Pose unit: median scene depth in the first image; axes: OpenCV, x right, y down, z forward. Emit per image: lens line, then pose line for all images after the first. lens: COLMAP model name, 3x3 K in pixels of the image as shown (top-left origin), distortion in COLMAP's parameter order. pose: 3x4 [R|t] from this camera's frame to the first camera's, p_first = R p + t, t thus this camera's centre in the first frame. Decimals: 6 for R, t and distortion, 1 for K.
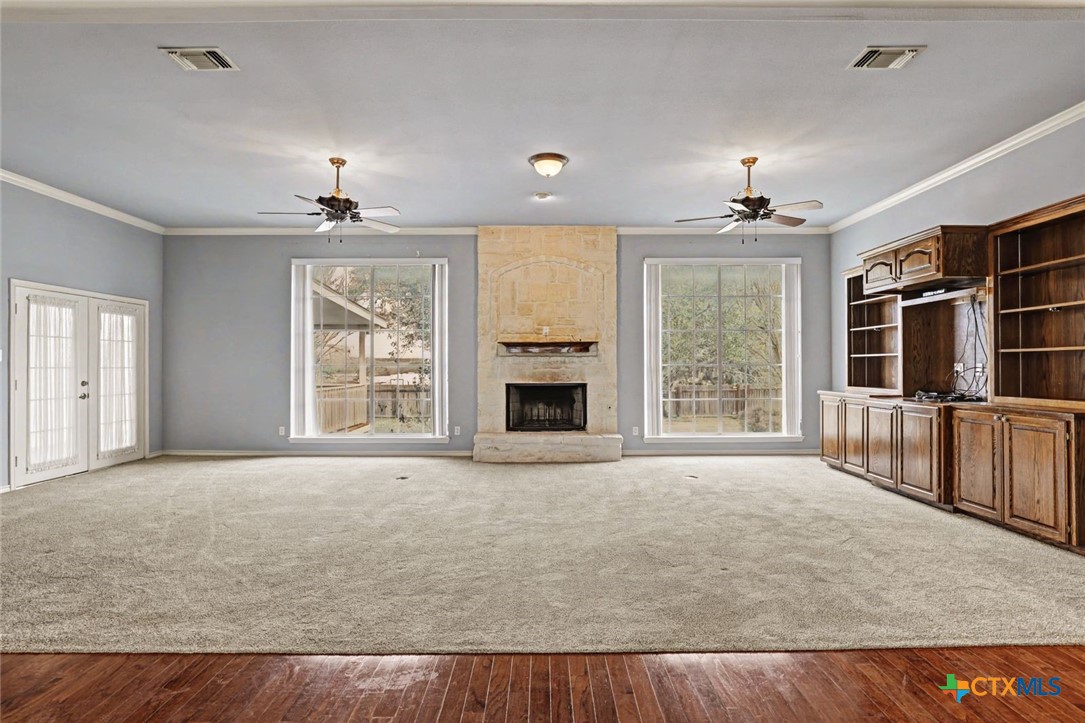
lens RADIAL K [[565.0, 0, 542.5], [0, 565.0, 361.5], [0, 0, 1]] dist [-0.000451, -0.000374]
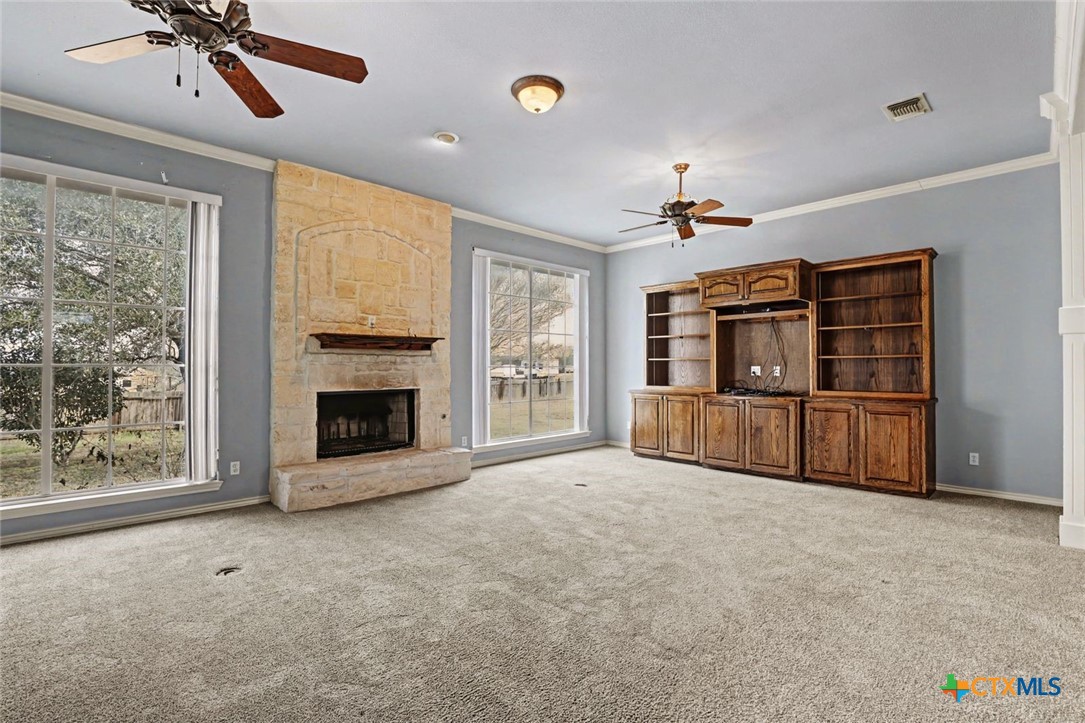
lens RADIAL K [[502.1, 0, 542.5], [0, 502.1, 361.5], [0, 0, 1]] dist [-0.028350, -0.000051]
pose [[0.719286, 0.010922, 0.694629, -0.298592], [-0.007805, 0.999940, -0.007641, 0.003332], [-0.694671, 0.000074, 0.719328, 0.359880]]
